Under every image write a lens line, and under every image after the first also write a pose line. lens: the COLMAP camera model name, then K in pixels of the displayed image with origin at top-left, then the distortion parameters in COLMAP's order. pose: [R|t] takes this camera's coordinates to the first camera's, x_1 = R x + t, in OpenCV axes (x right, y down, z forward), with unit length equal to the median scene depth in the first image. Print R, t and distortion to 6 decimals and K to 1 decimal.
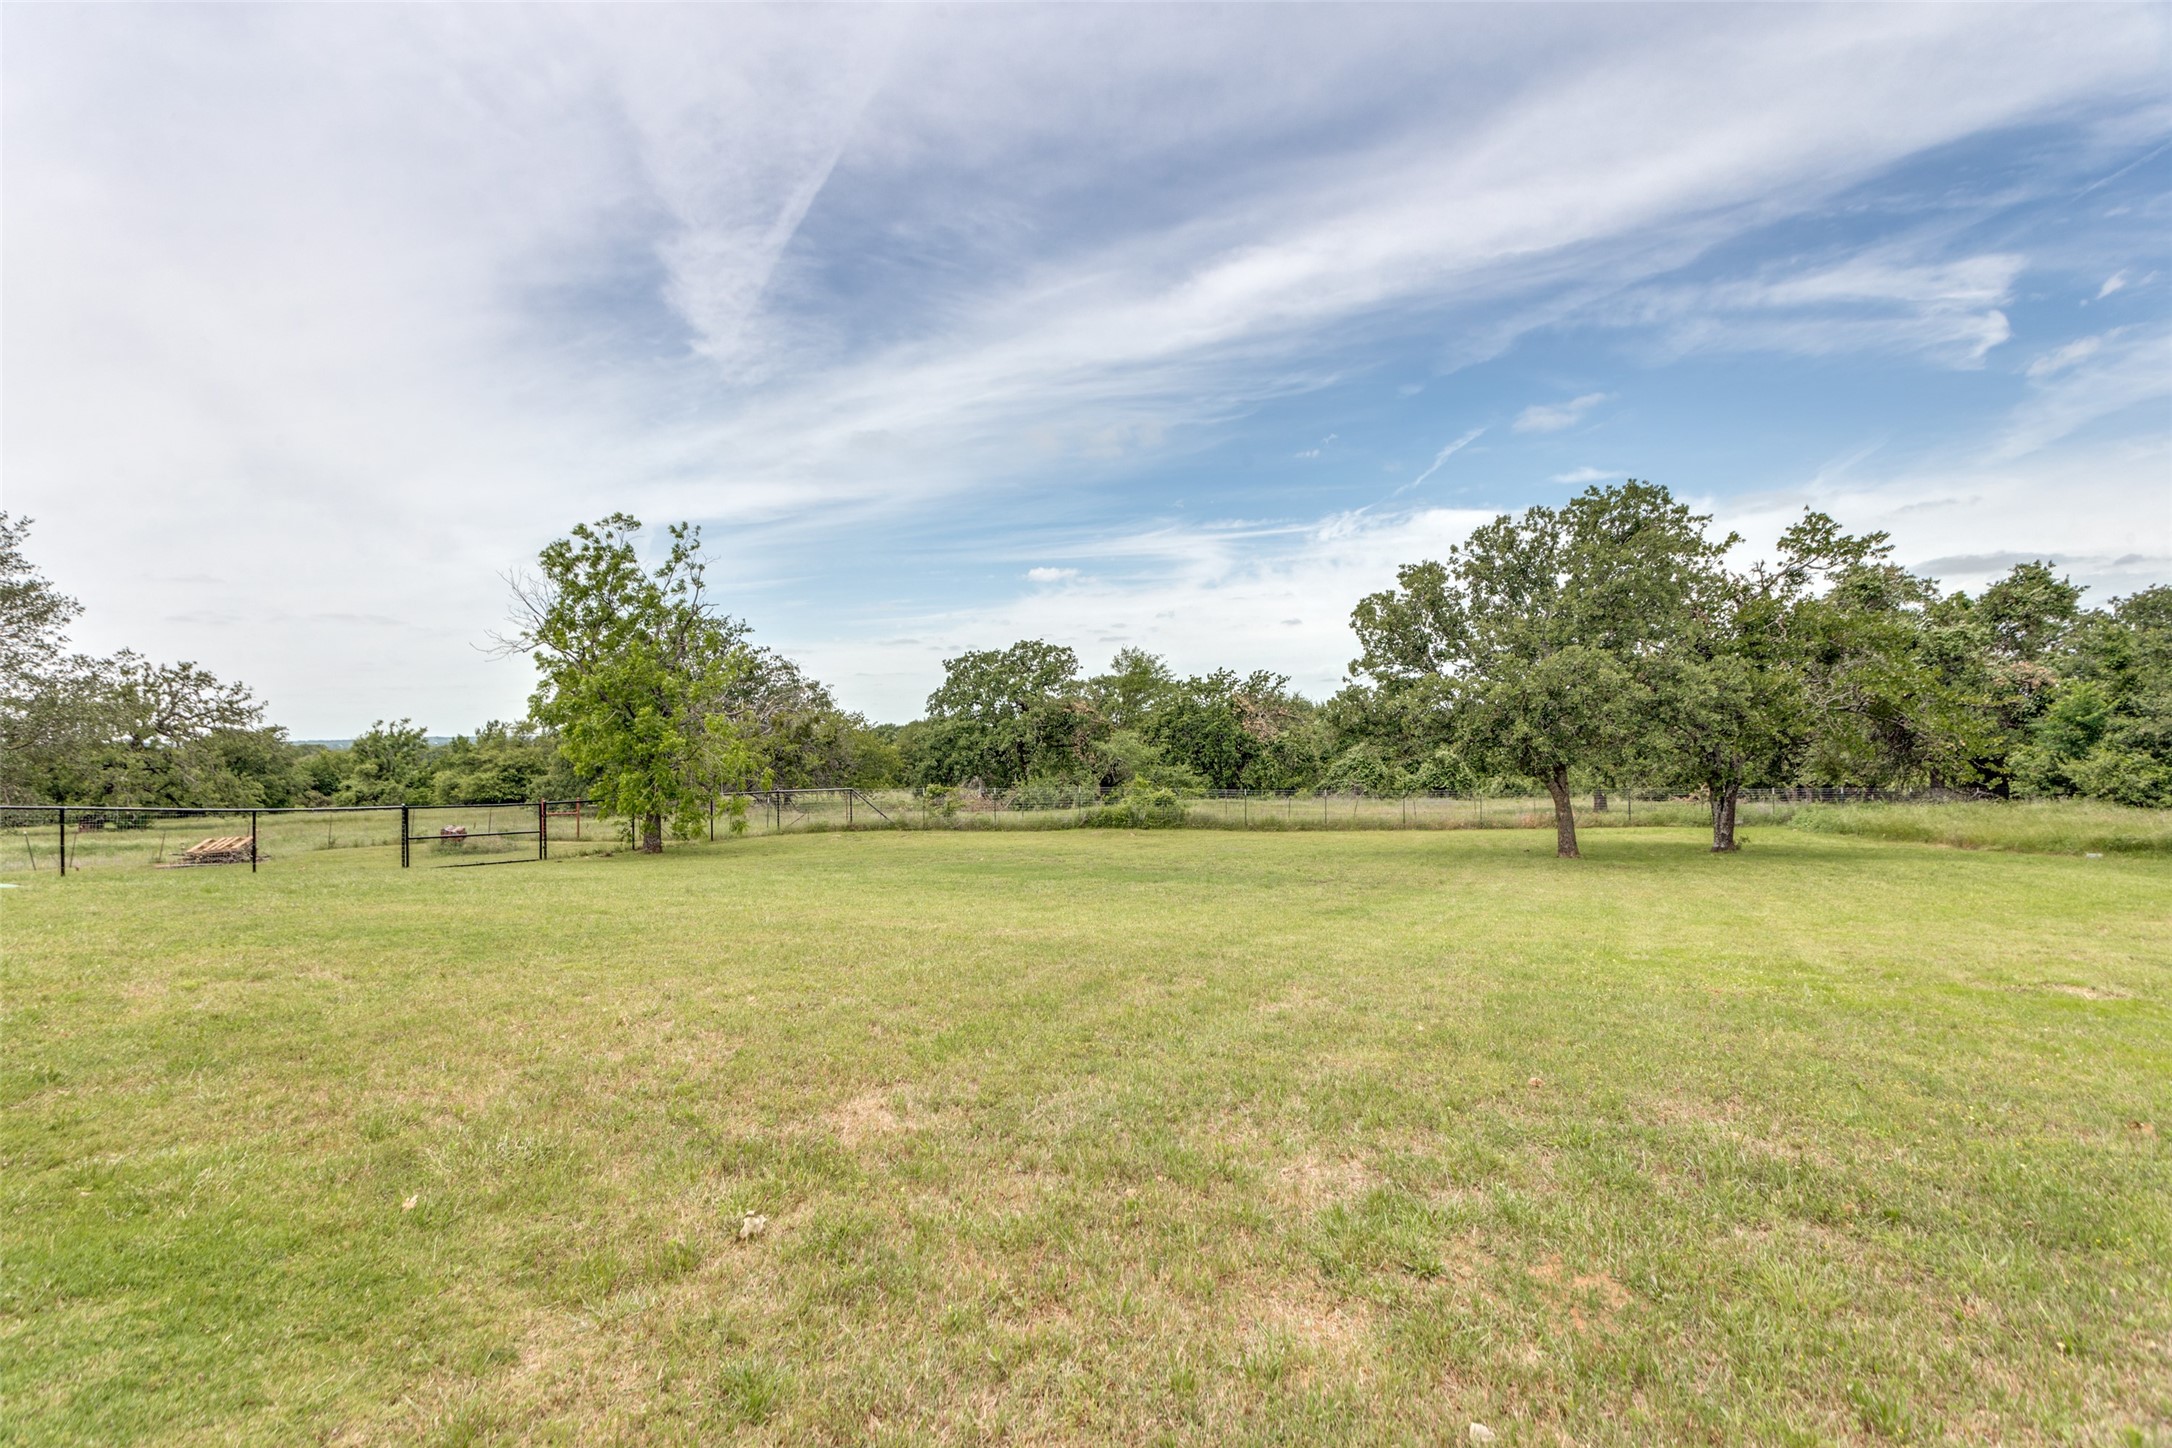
lens RADIAL K [[1073.7, 0, 1091.6], [0, 1073.7, 707.0], [0, 0, 1]] dist [0.002690, 0.001981]
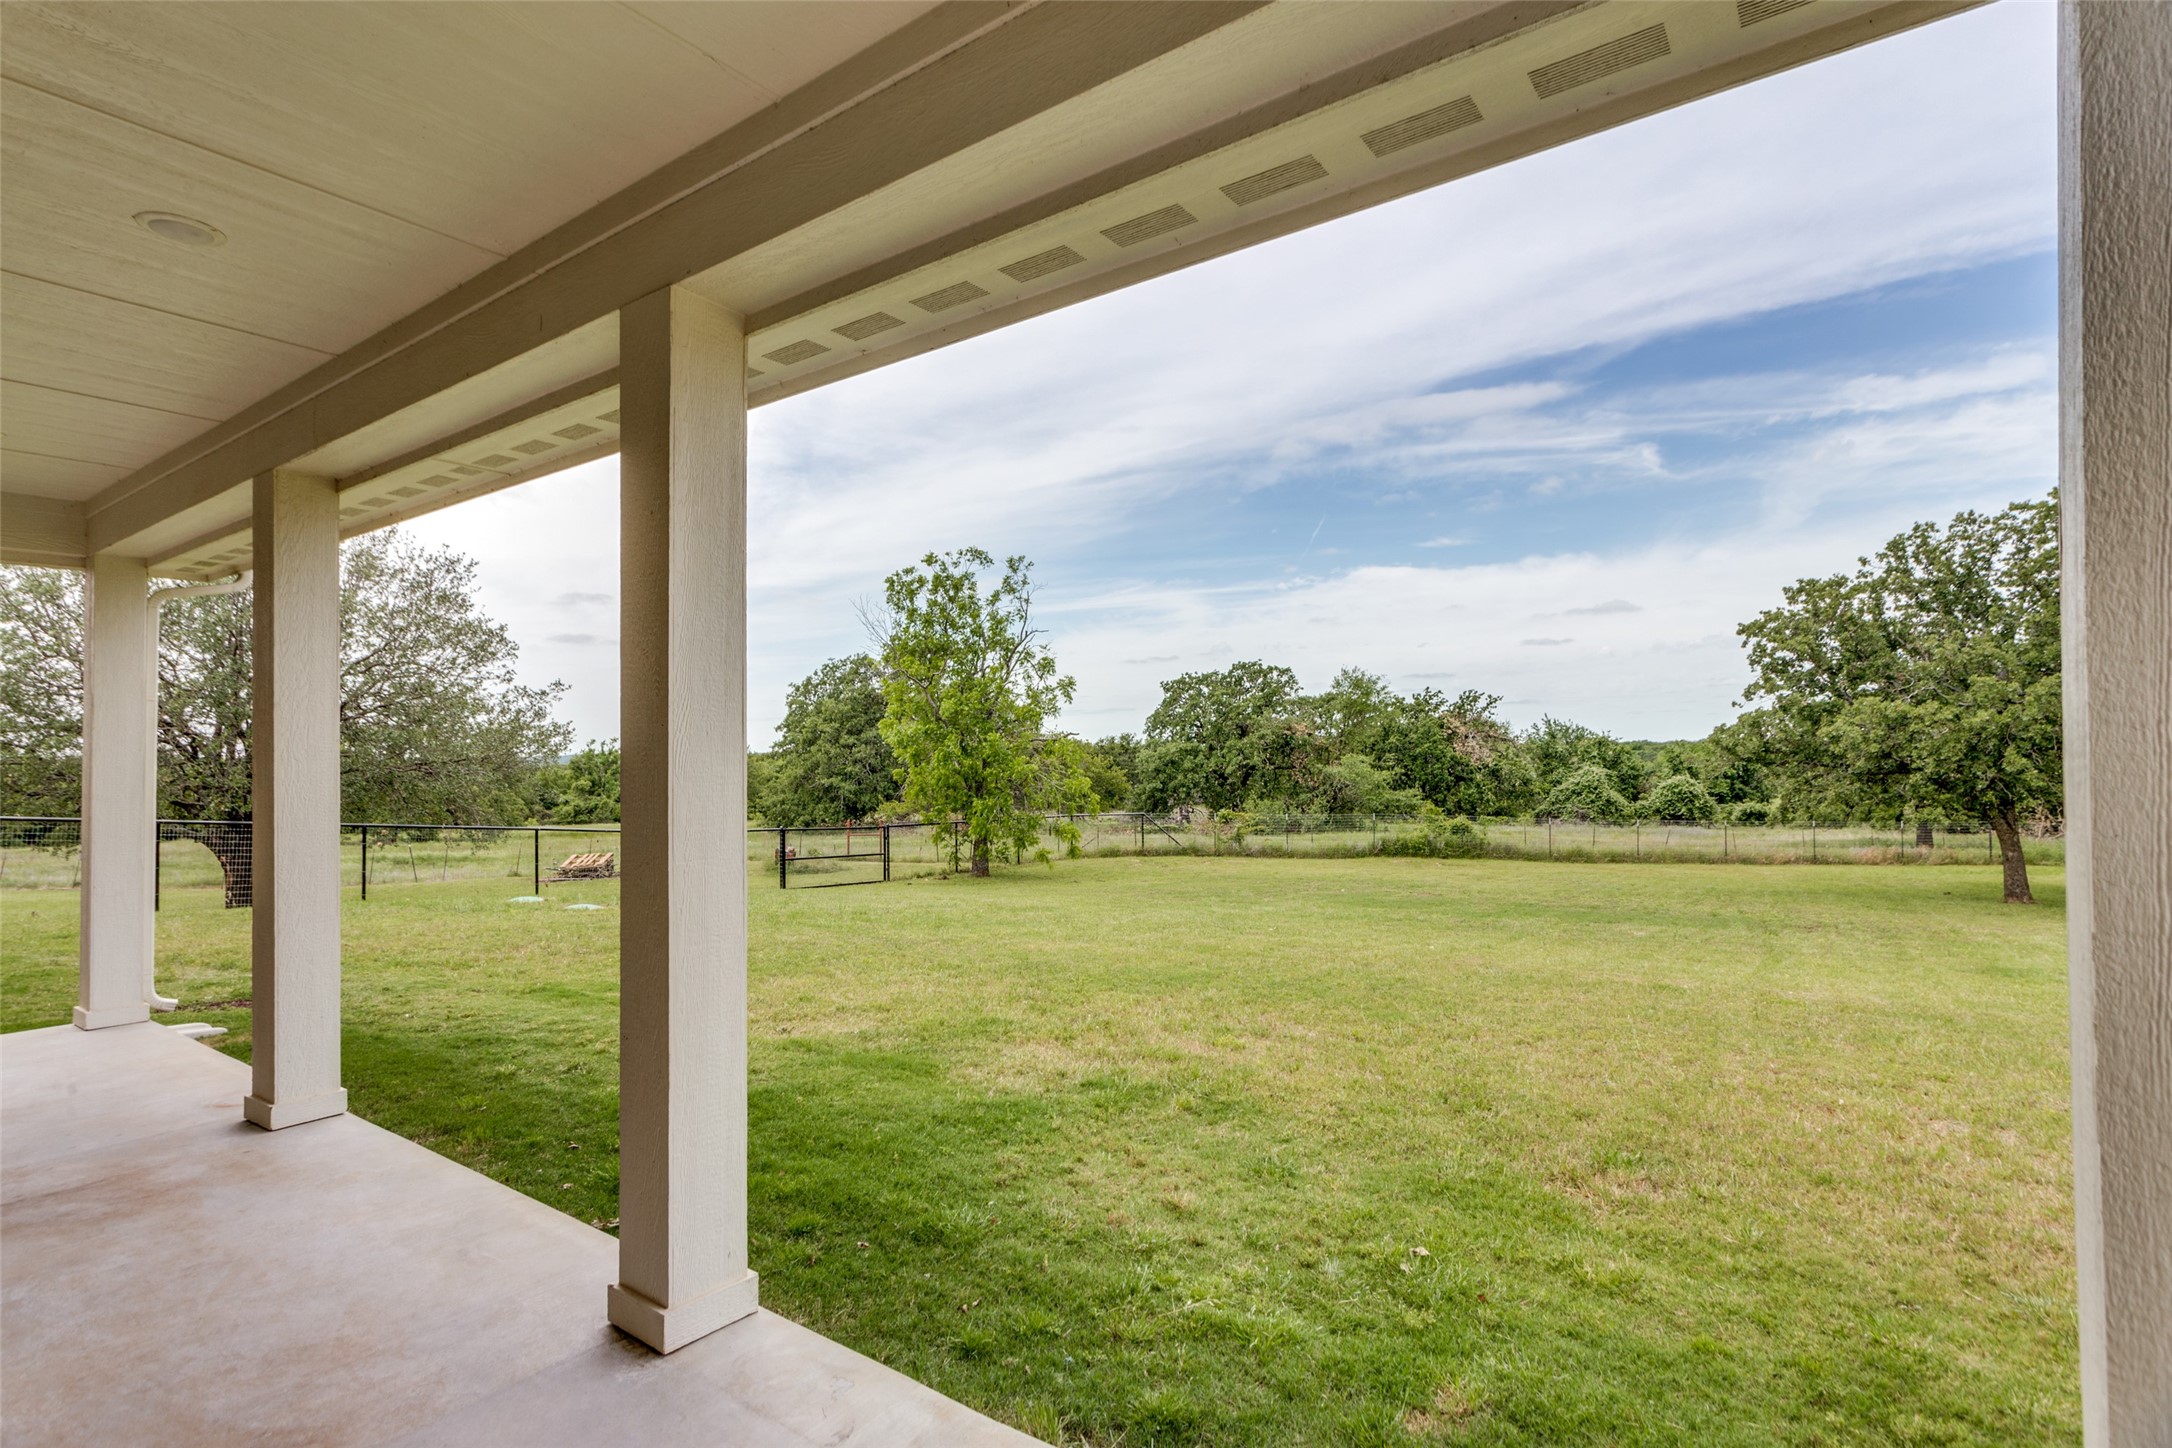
lens RADIAL K [[1073.7, 0, 1079.9], [0, 1073.7, 724.9], [0, 0, 1]] dist [0.002690, 0.001981]
pose [[0.991698, 0.000187, -0.128592, -0.091868], [-0.000272, 1.000000, -0.000641, -0.003081], [0.128592, 0.000671, 0.991697, 0.003295]]
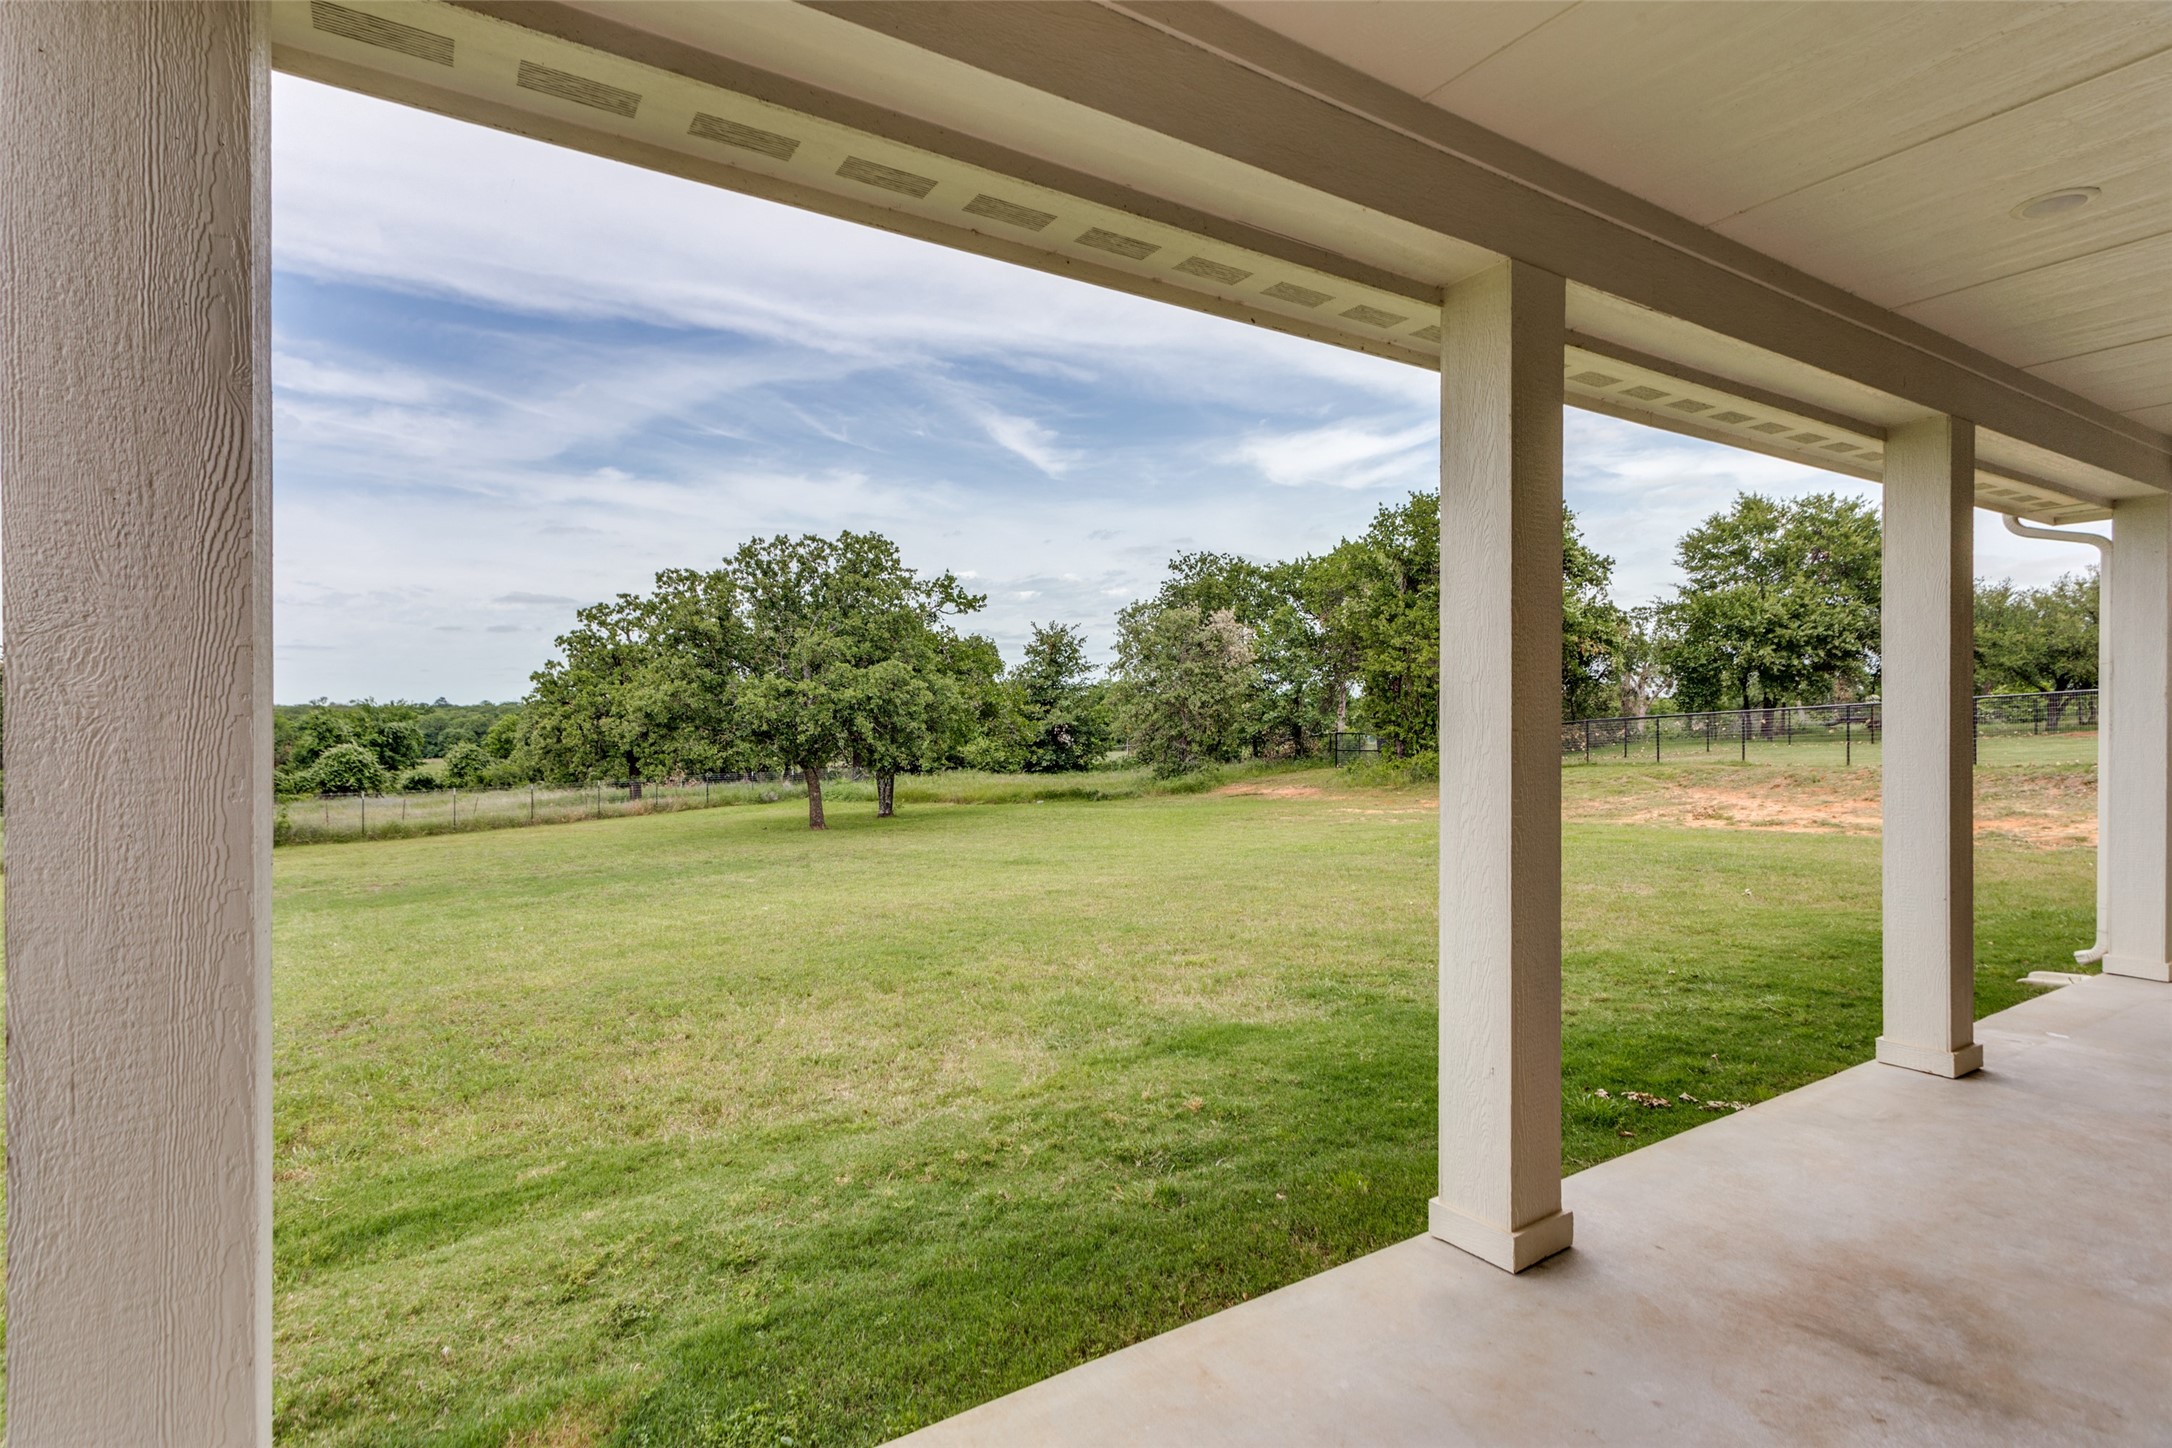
lens RADIAL K [[1073.7, 0, 1090.2], [0, 1073.7, 718.5], [0, 0, 1]] dist [0.002690, 0.001981]
pose [[0.475248, 0.008115, 0.879815, -0.205971], [-0.026311, 0.999641, 0.004992, -0.000218], [-0.879459, -0.025521, 0.475291, 0.062499]]
